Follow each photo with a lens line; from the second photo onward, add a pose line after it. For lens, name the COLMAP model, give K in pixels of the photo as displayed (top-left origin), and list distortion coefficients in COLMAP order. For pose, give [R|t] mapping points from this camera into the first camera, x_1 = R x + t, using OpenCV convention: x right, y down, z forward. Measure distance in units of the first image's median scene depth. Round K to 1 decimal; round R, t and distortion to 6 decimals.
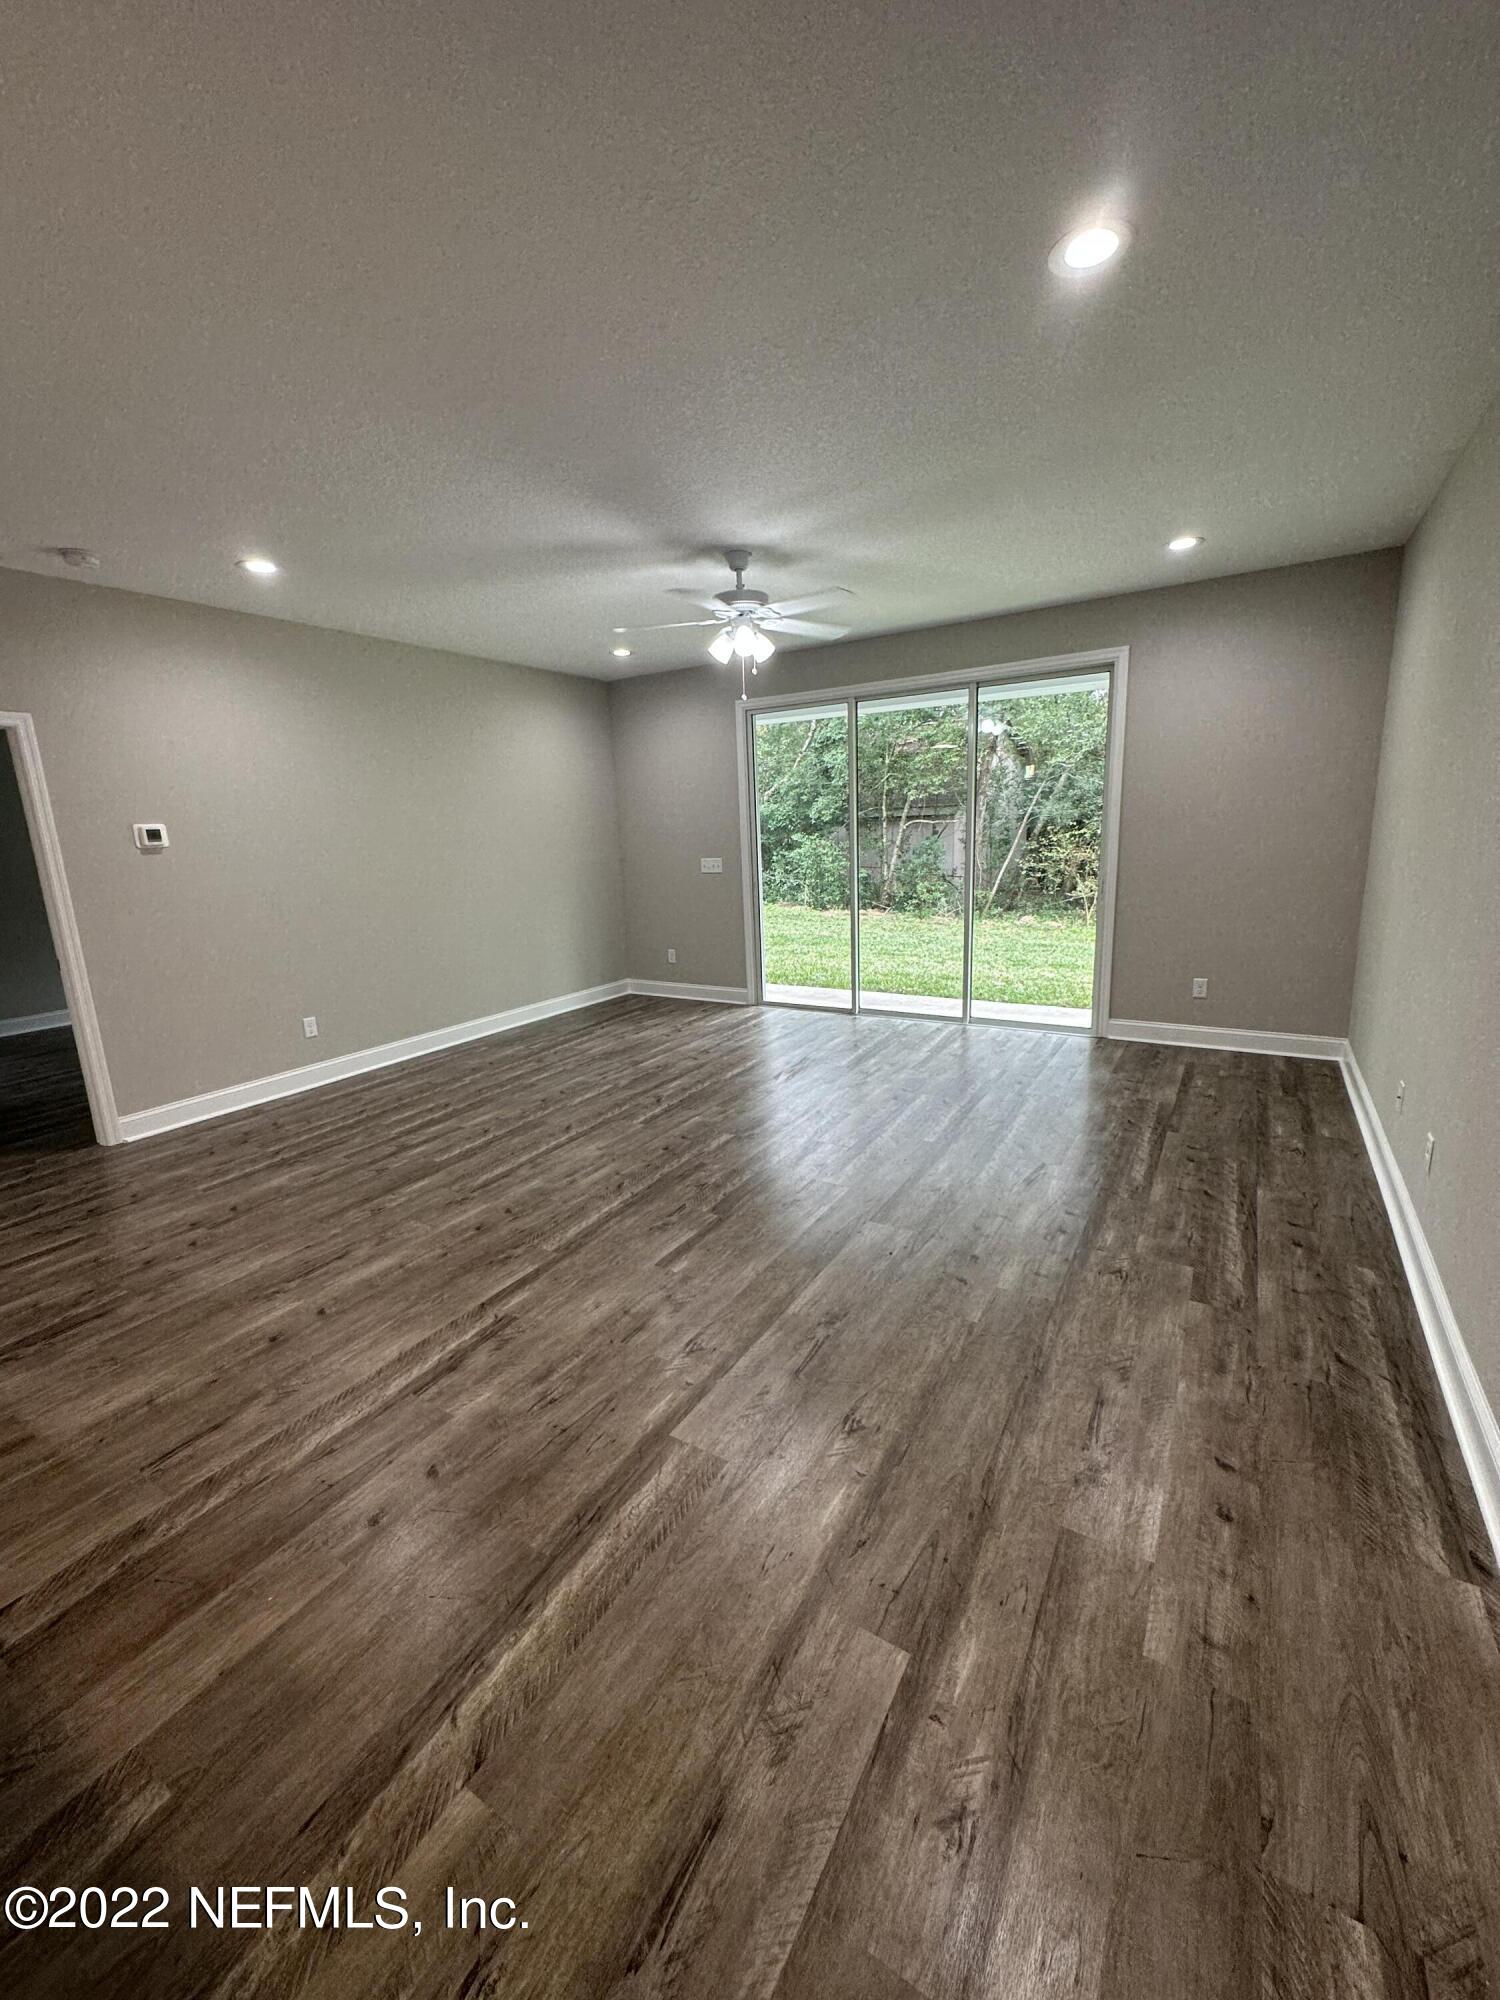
lens RADIAL K [[801.3, 0, 758.4], [0, 801.3, 988.9], [0, 0, 1]] dist [-0.001920, -0.000385]
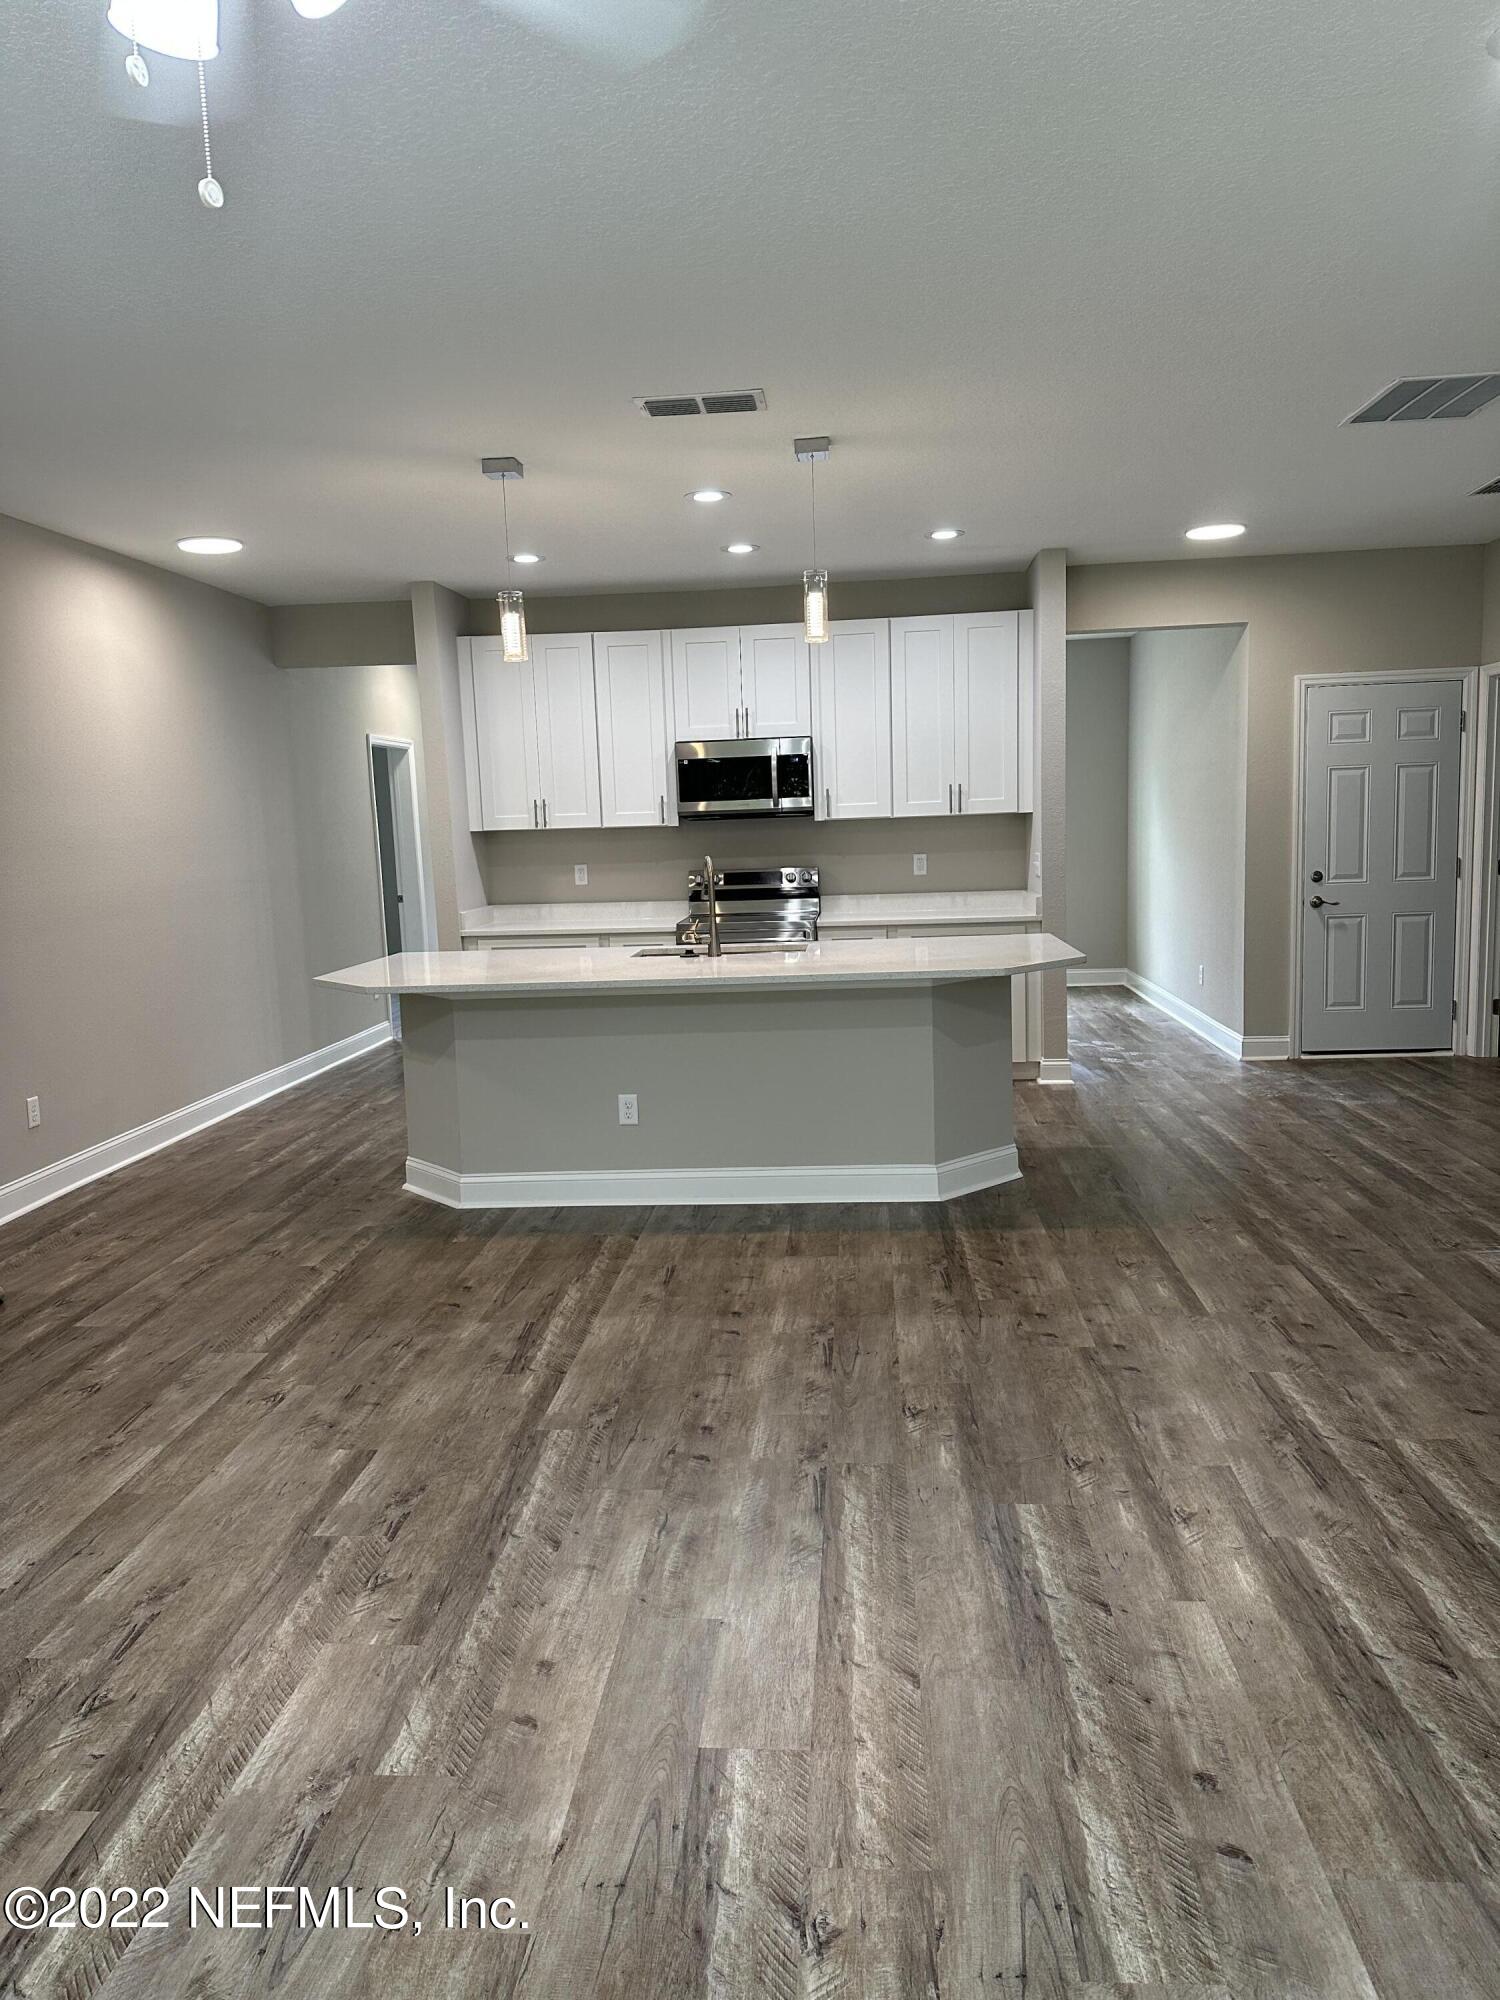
lens RADIAL K [[1391.6, 0, 769.4], [0, 1391.6, 996.1], [0, 0, 1]] dist [0.058829, -0.073267]
pose [[-0.887452, 0.128346, -0.442669, 0.054250], [-0.022043, 0.947527, 0.318915, -0.402979], [0.460373, 0.292779, -0.838056, 1.976805]]
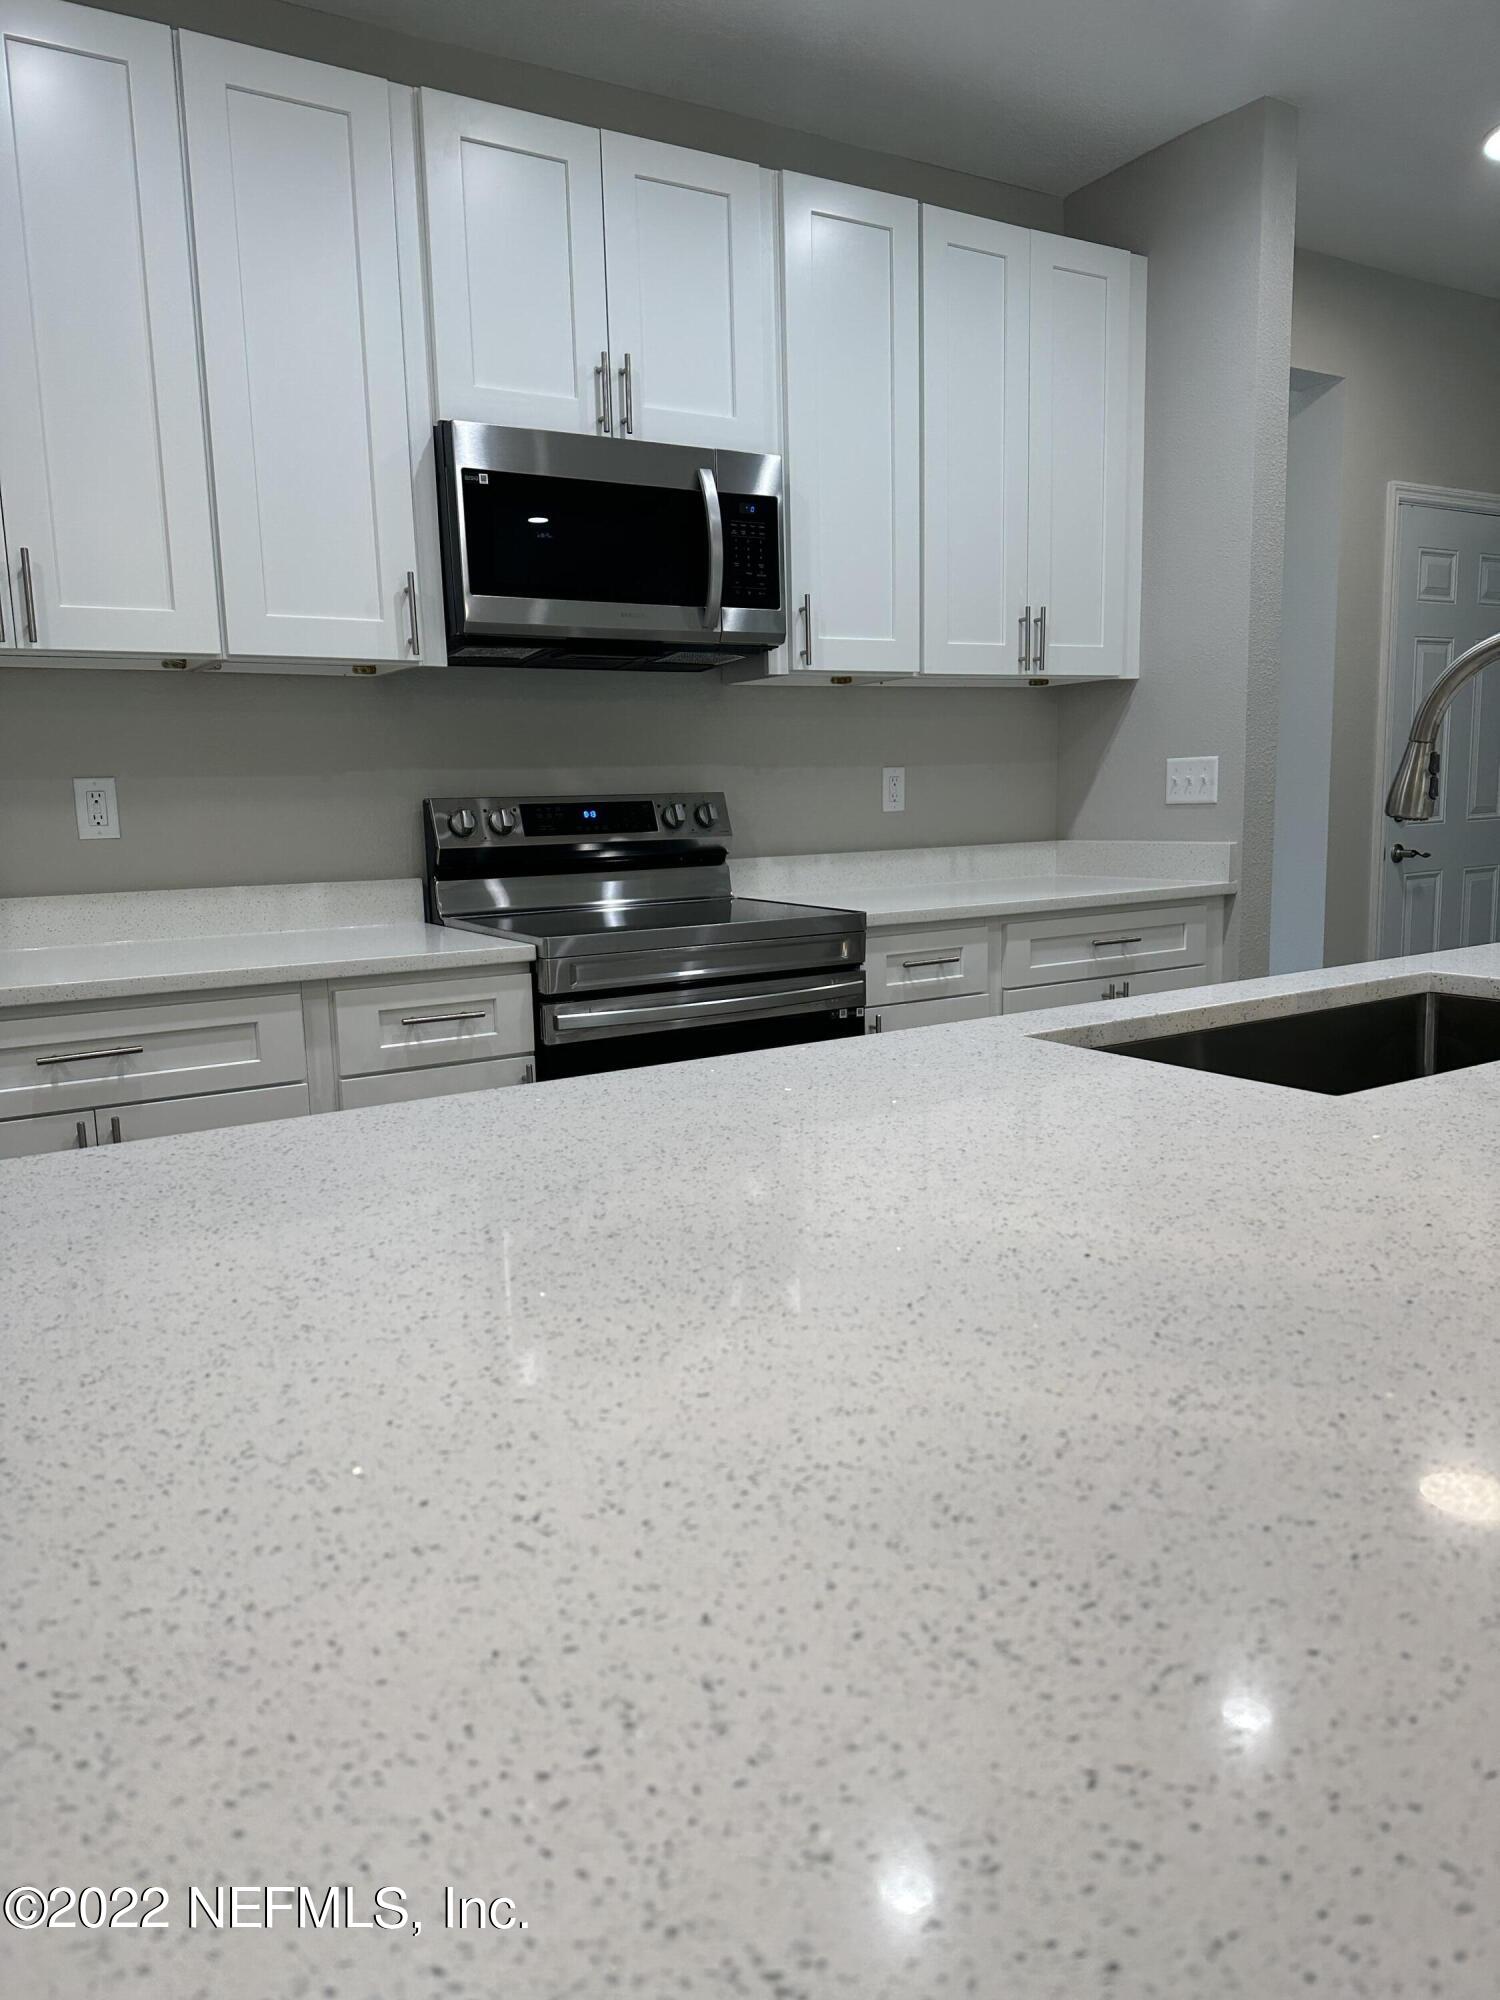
lens RADIAL K [[1391.6, 0, 767.2], [0, 1391.6, 1007.8], [0, 0, 1]] dist [0.058829, -0.073267]
pose [[-0.450491, 0.191348, -0.872035, -0.237103], [-0.133266, 0.951406, 0.277609, 0.081278], [0.882779, 0.241272, -0.403100, 0.160119]]
